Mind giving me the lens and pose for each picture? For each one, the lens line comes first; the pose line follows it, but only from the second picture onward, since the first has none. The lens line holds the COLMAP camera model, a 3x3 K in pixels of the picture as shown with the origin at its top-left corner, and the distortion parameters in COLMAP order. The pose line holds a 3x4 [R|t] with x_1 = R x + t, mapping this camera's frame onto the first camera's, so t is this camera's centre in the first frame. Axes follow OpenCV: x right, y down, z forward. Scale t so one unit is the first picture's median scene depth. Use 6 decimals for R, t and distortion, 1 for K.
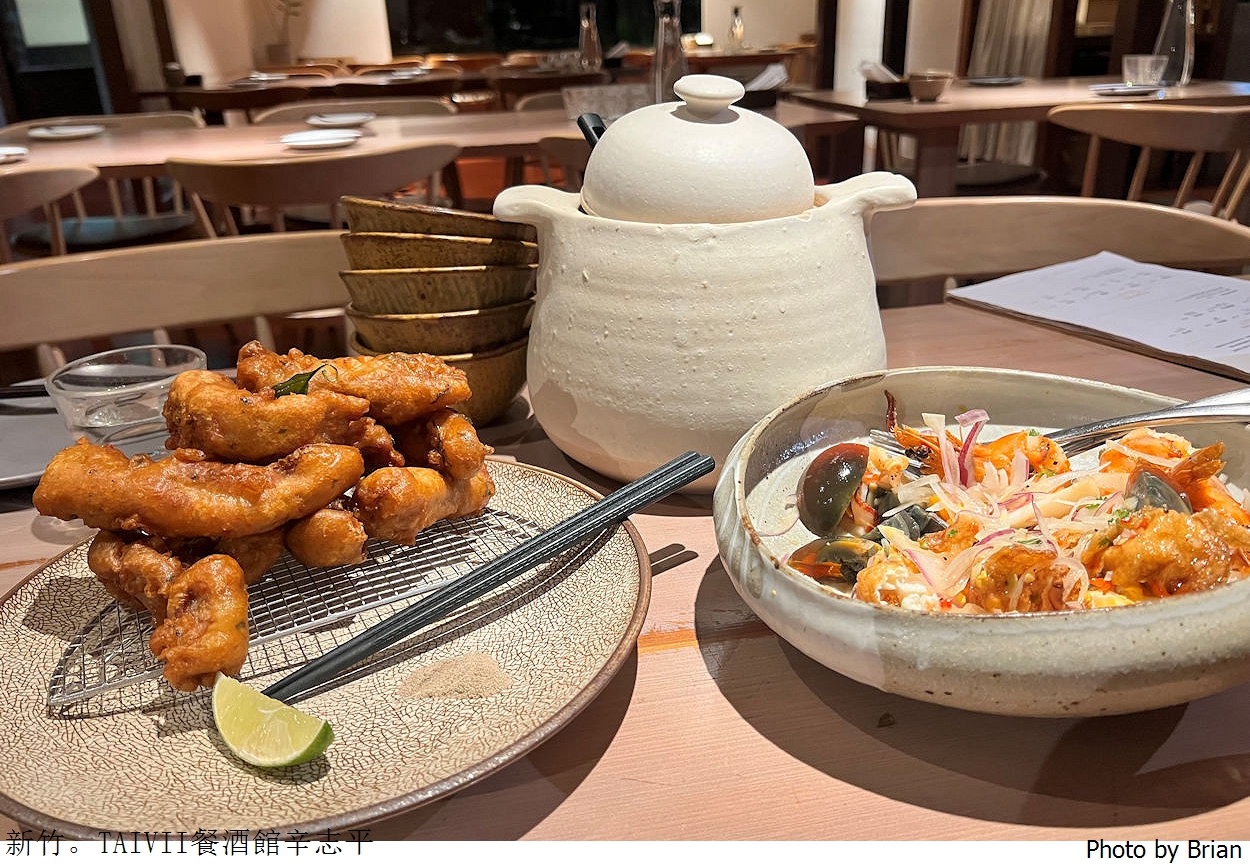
lens RADIAL K [[932.7, 0, 625.8], [0, 932.7, 462.8], [0, 0, 1]] dist [0.003643, -0.026624]
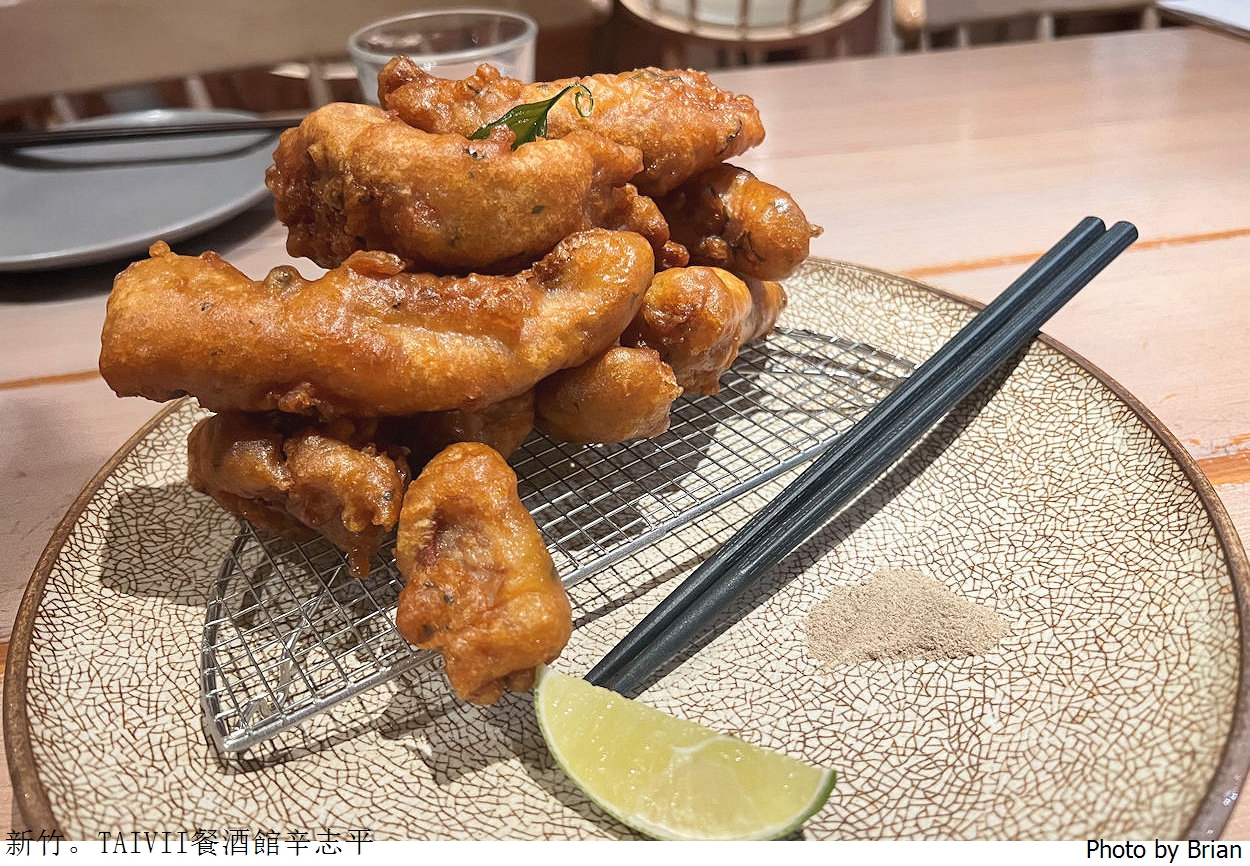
lens RADIAL K [[932.7, 0, 625.8], [0, 932.7, 462.8], [0, 0, 1]] dist [0.003643, -0.026624]
pose [[0.993692, -0.073349, 0.084825, -0.374924], [0.053272, 0.974383, 0.218495, -0.006139], [-0.098679, -0.212598, 0.972144, 0.434560]]
